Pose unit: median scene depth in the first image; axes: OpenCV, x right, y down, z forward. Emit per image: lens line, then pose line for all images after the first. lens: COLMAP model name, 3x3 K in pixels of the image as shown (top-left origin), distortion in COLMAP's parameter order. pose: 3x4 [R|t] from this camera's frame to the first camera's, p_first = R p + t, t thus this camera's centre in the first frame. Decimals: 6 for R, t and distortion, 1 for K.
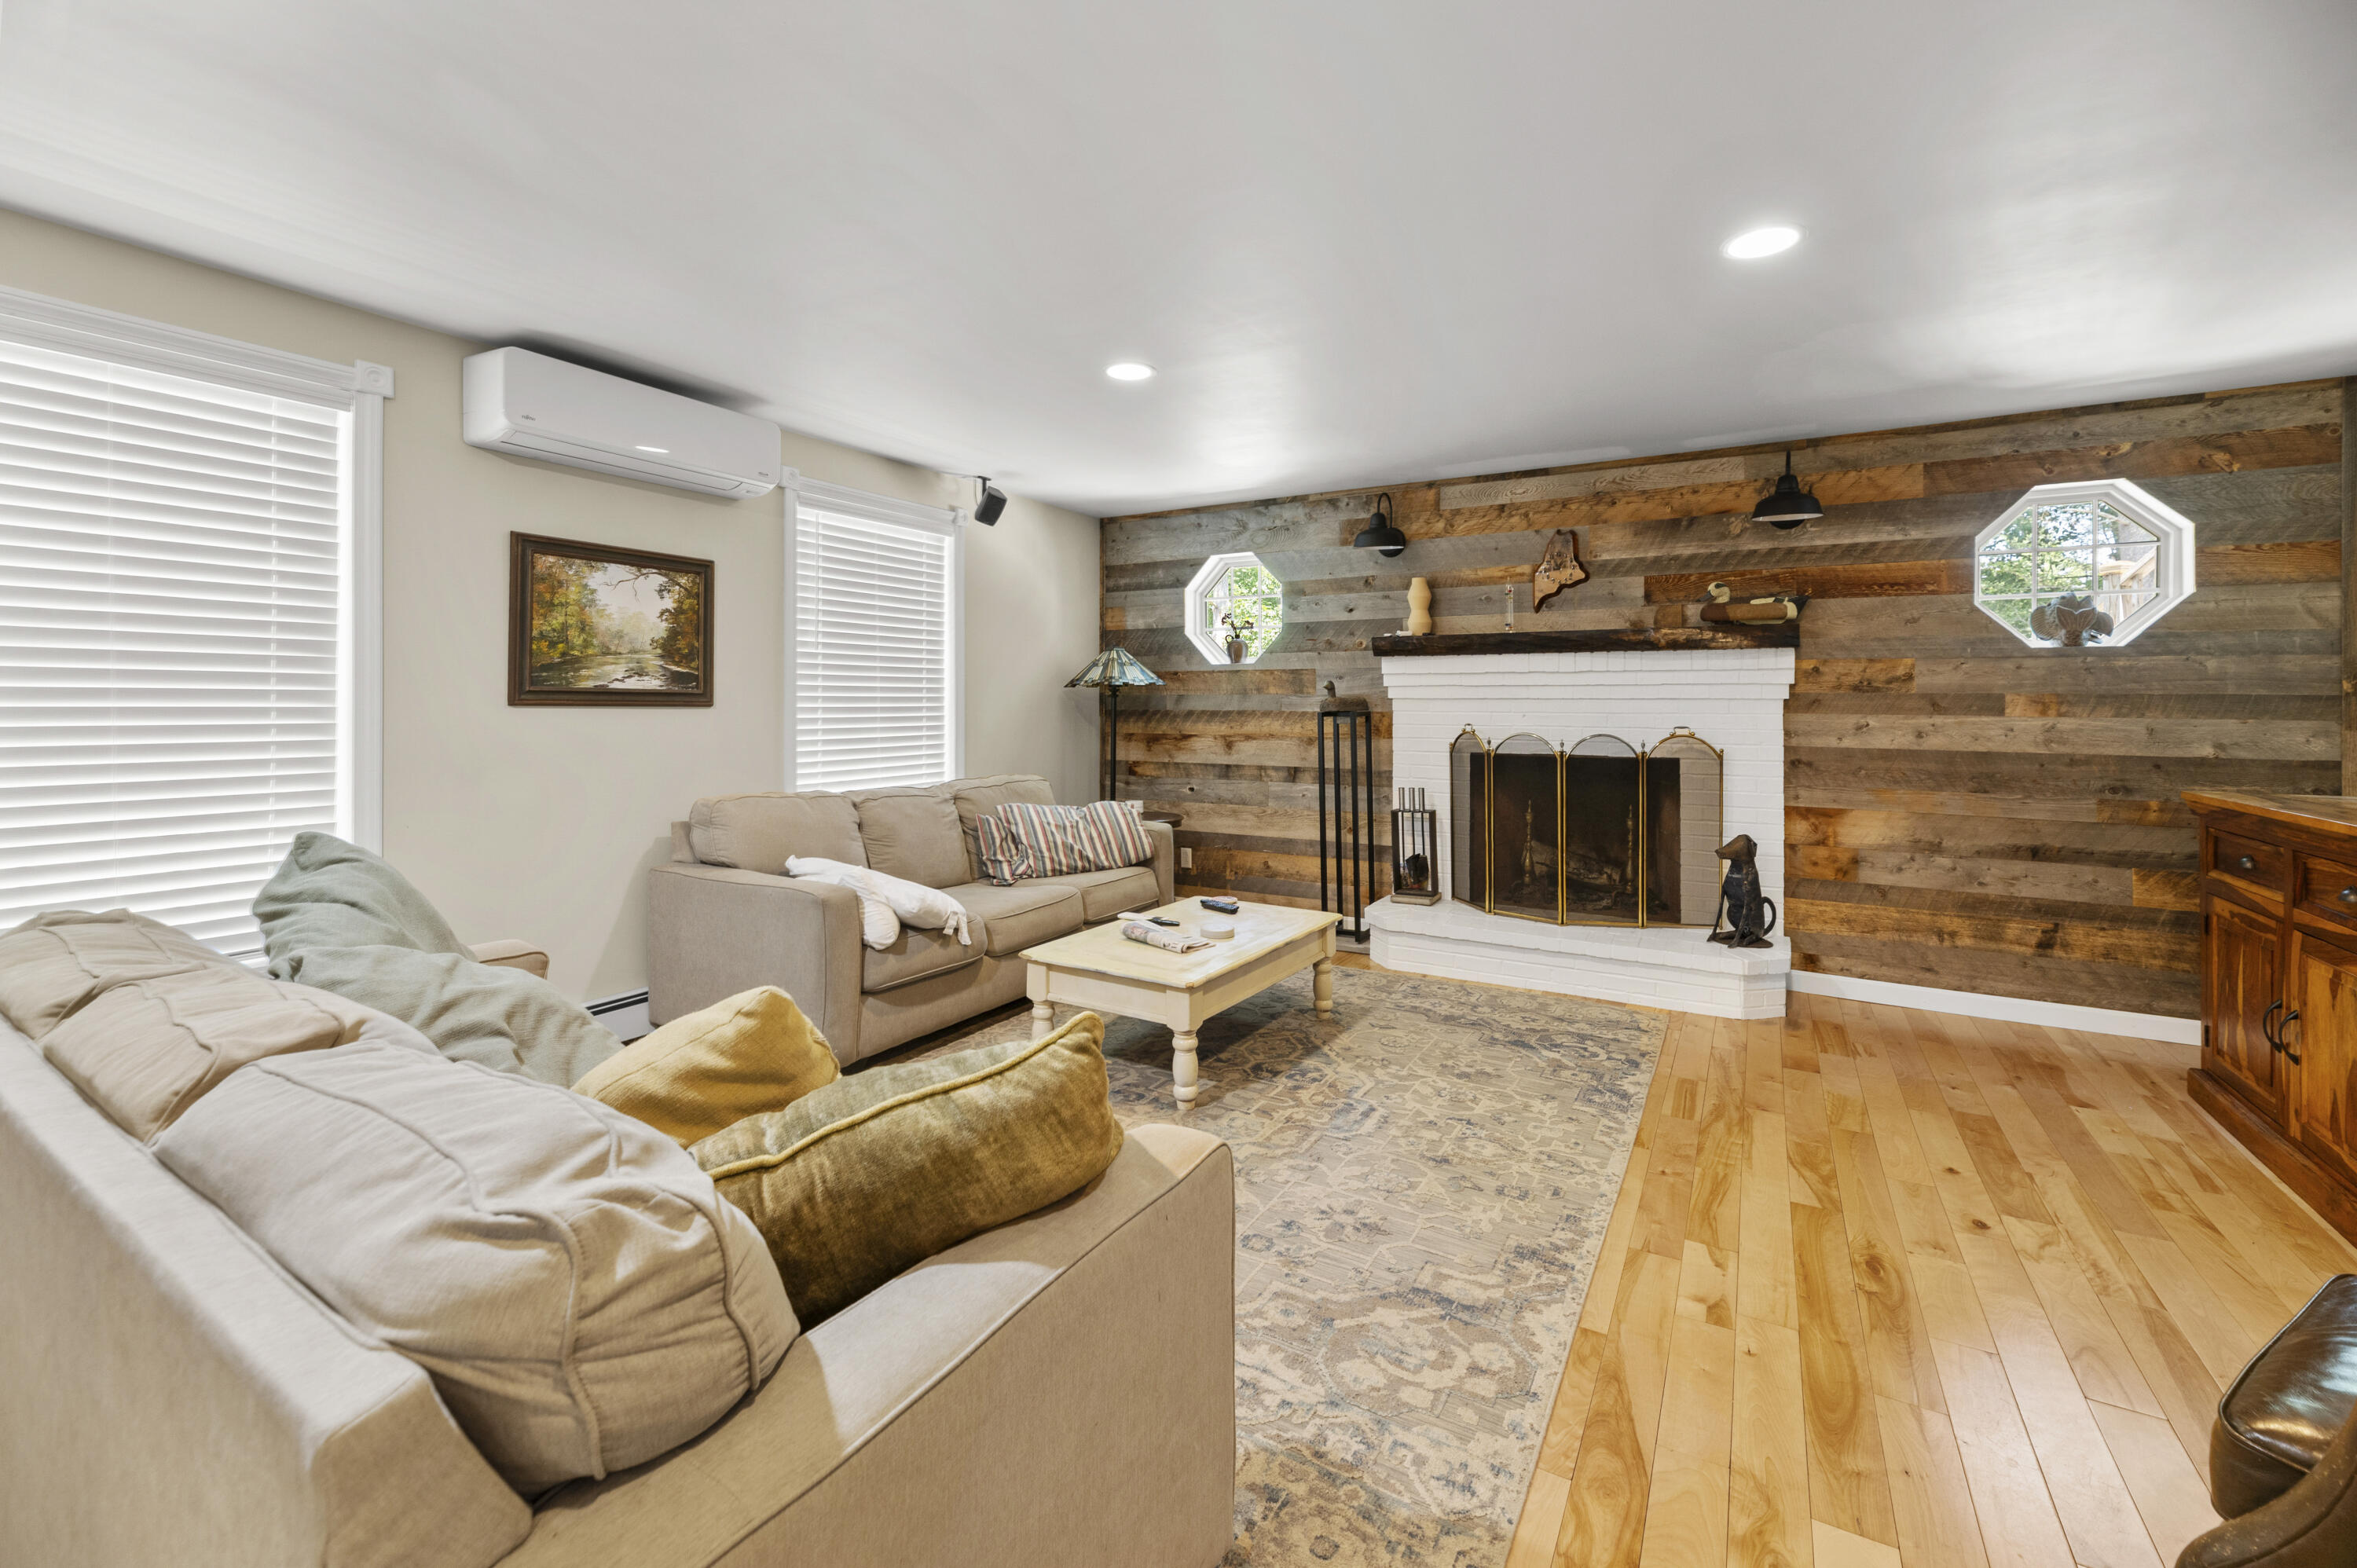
lens RADIAL K [[969.5, 0, 1177.5], [0, 969.5, 710.5], [0, 0, 1]] dist [-0.002968, 0.000965]
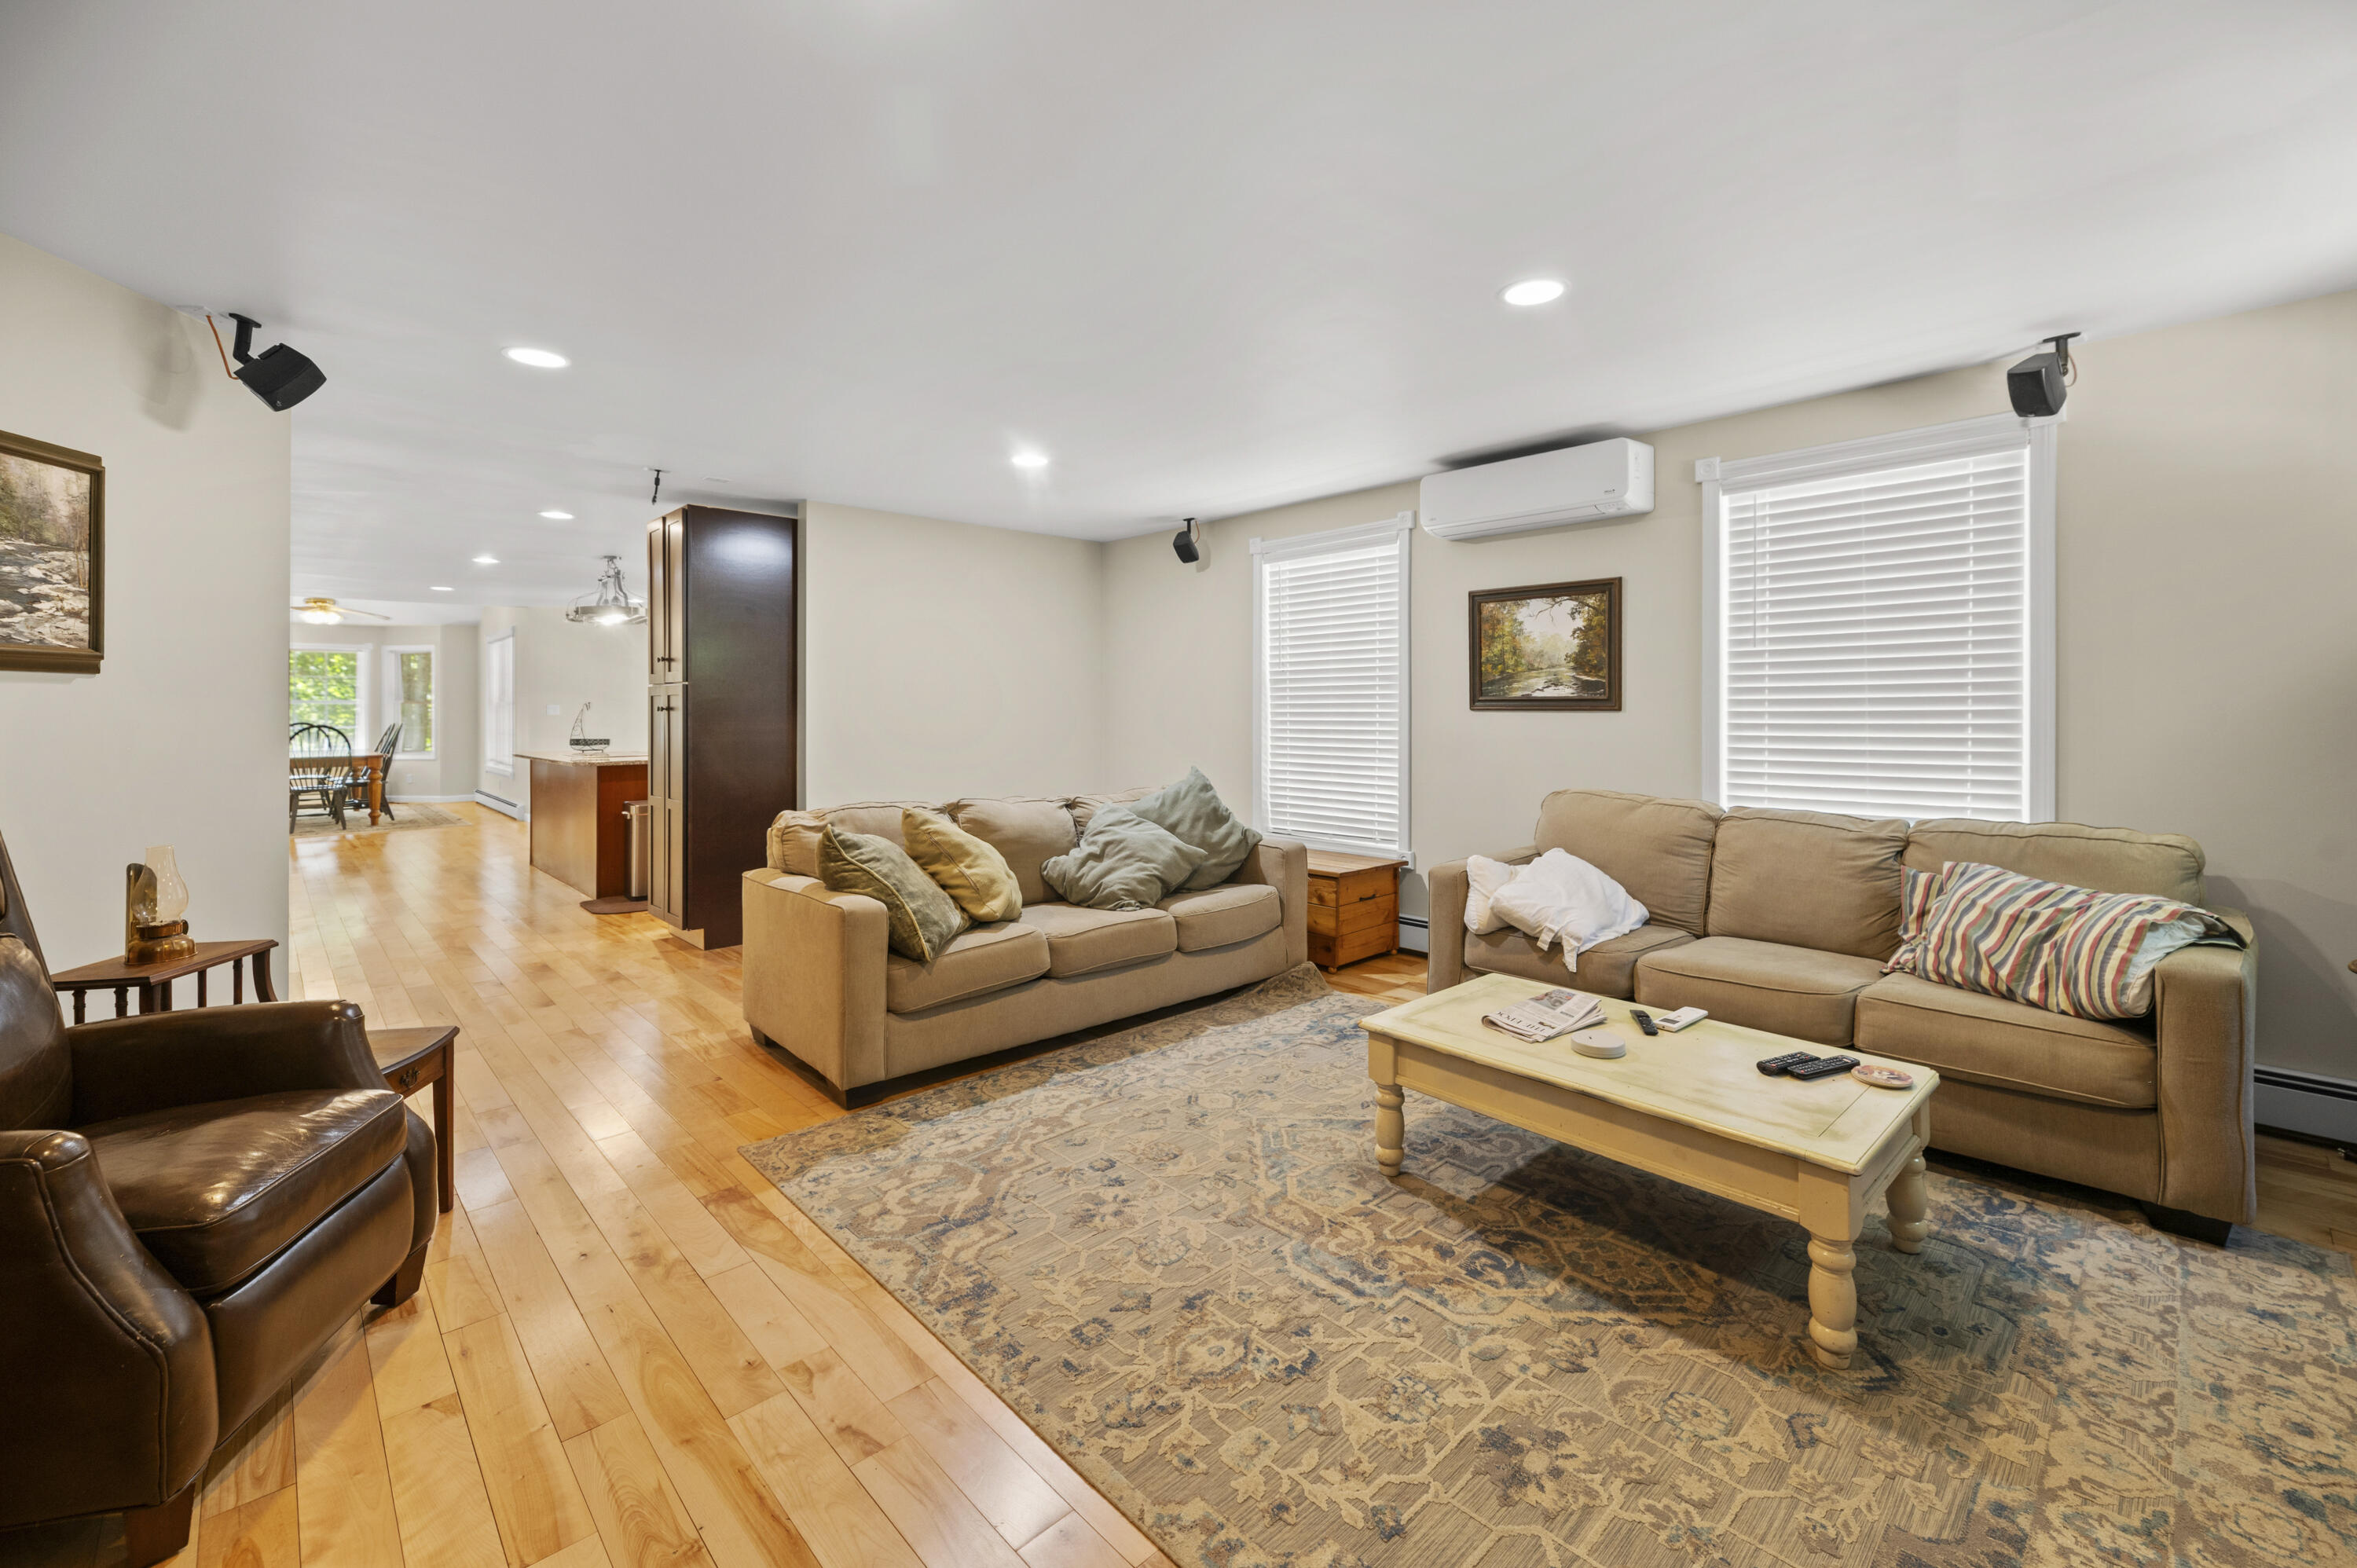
lens RADIAL K [[969.5, 0, 1207.9], [0, 969.5, 708.4], [0, 0, 1]] dist [-0.002968, 0.000965]
pose [[-0.253146, -0.002425, -0.967425, 0.696129], [-0.002938, 0.999994, -0.001738, -0.003478], [0.967424, 0.002402, -0.253151, 0.828419]]
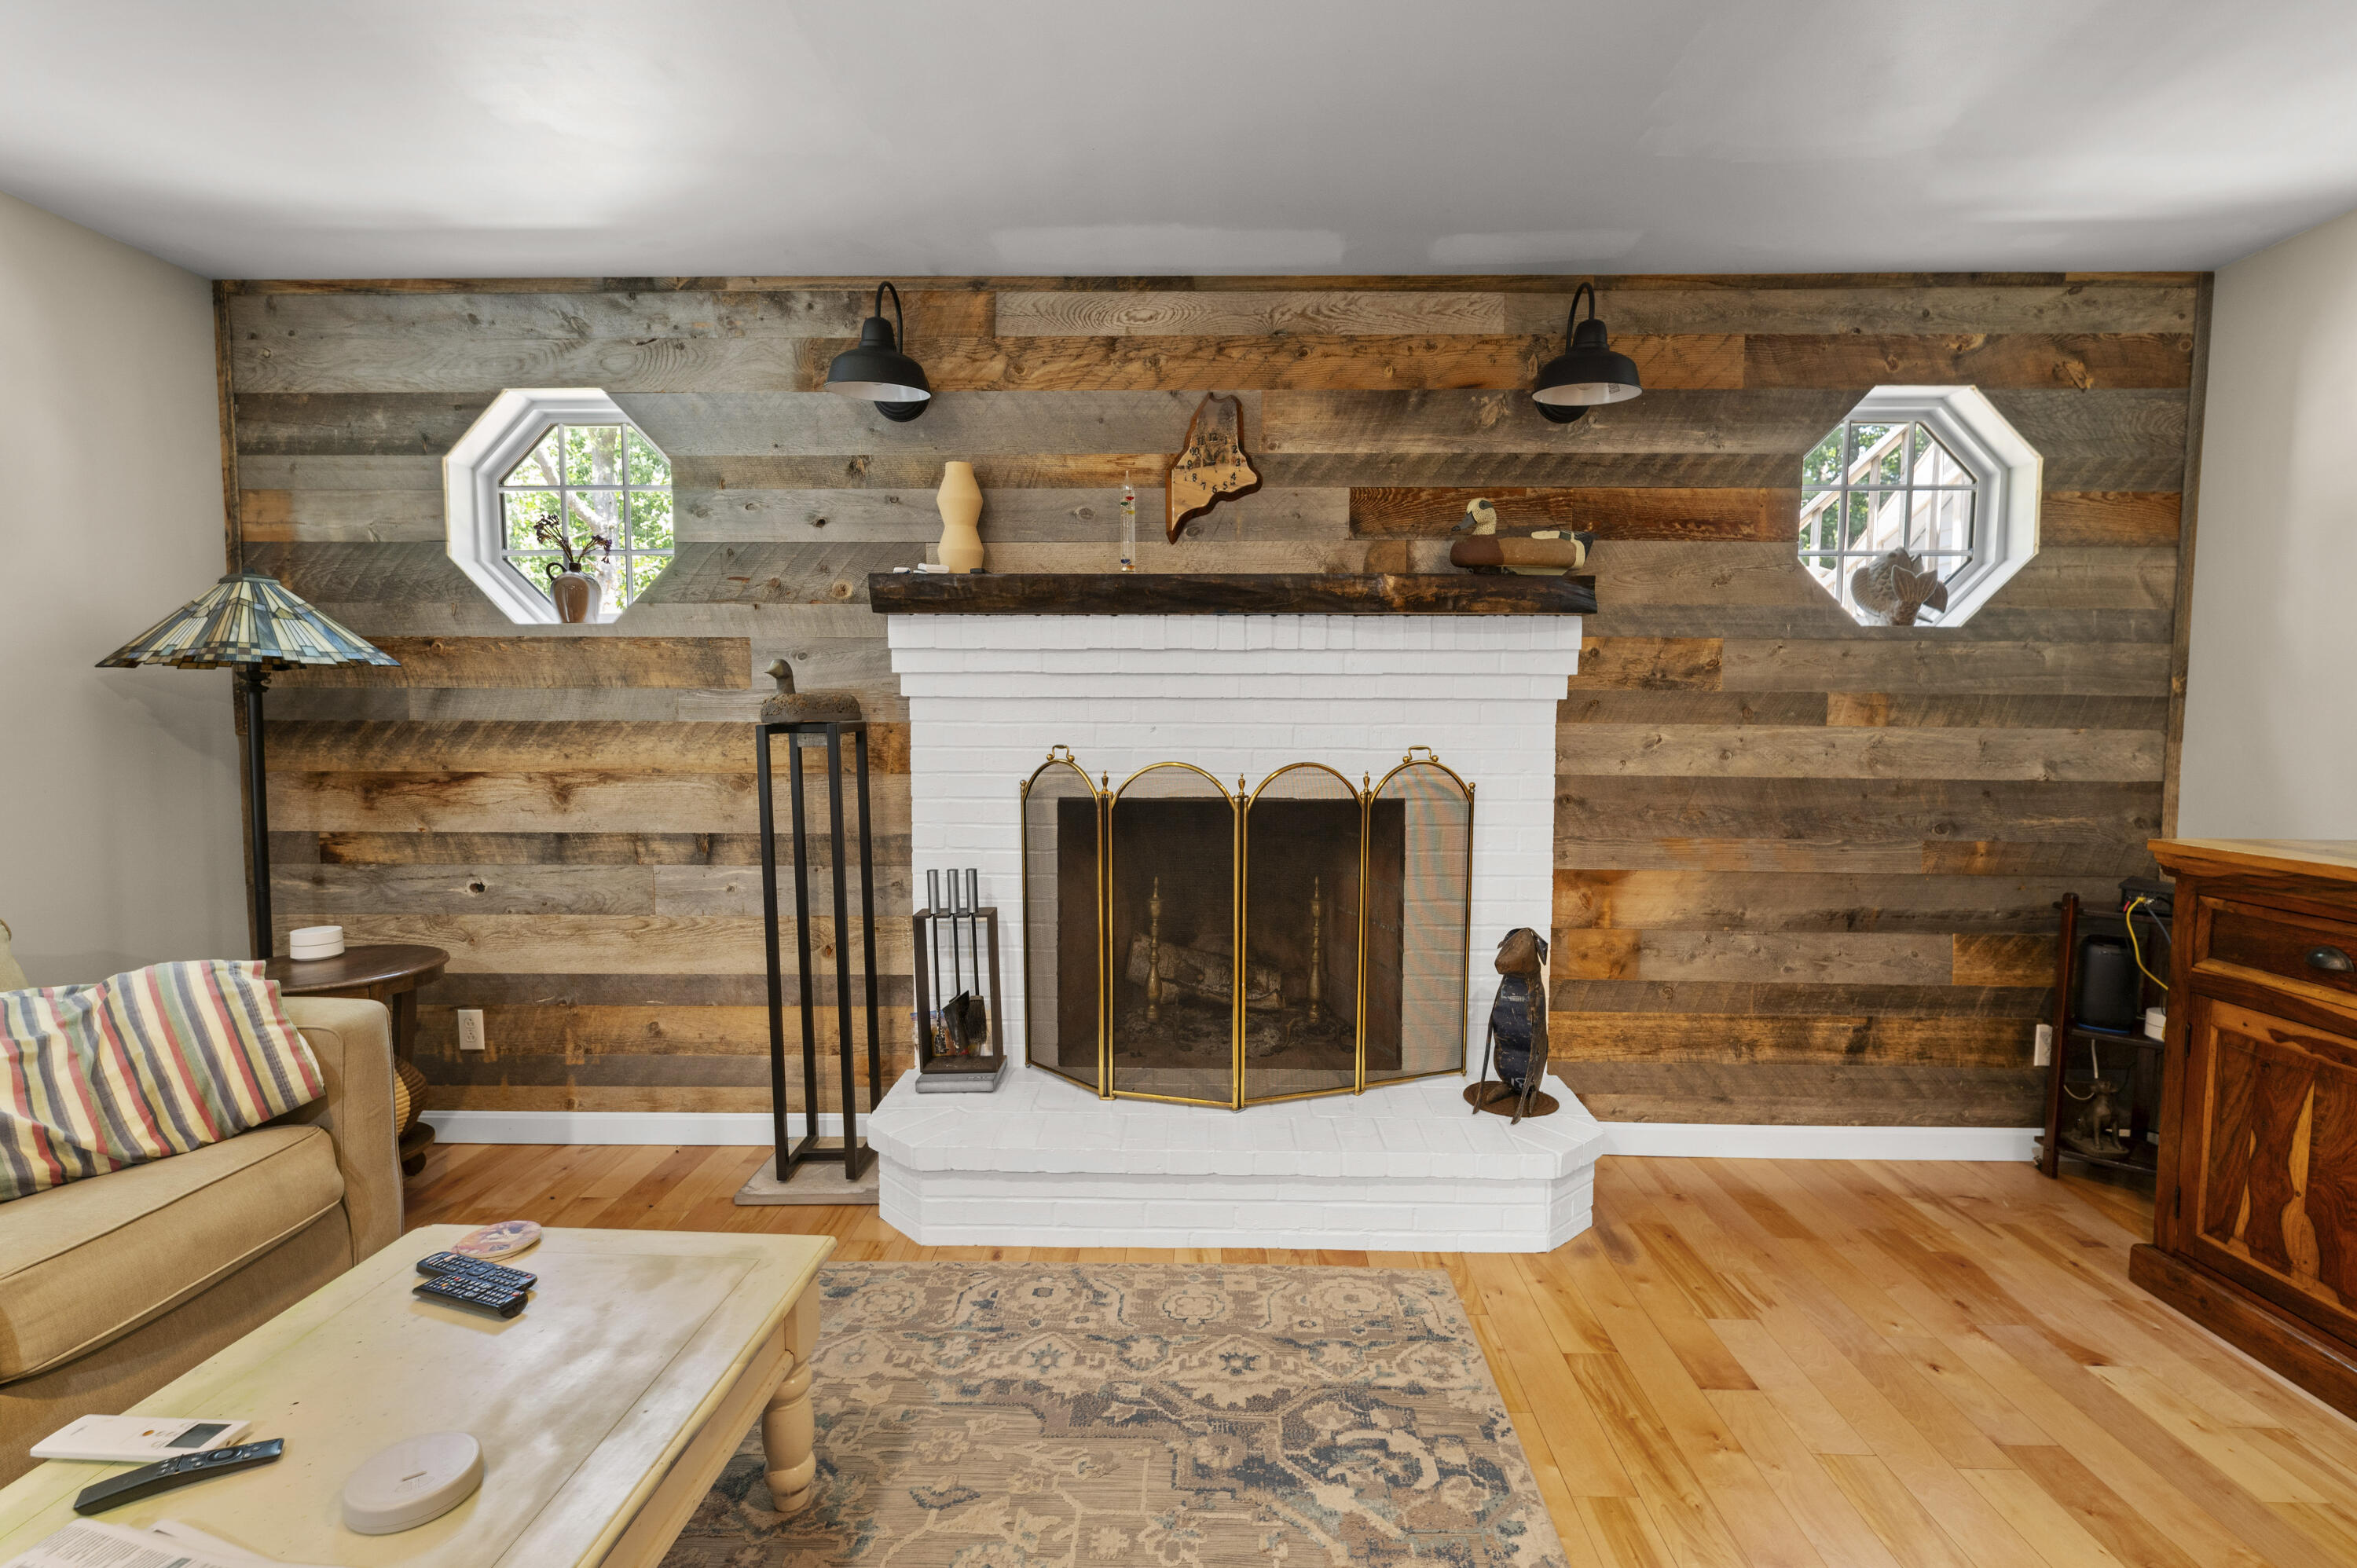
lens RADIAL K [[1084.8, 0, 1187.5], [0, 1084.8, 771.4], [0, 0, 1]] dist [0.000297, -0.000293]
pose [[0.866534, -0.029587, 0.498240, 0.079243], [0.003100, 0.998541, 0.053906, -0.004540], [-0.499108, -0.045167, 0.865362, 0.554073]]
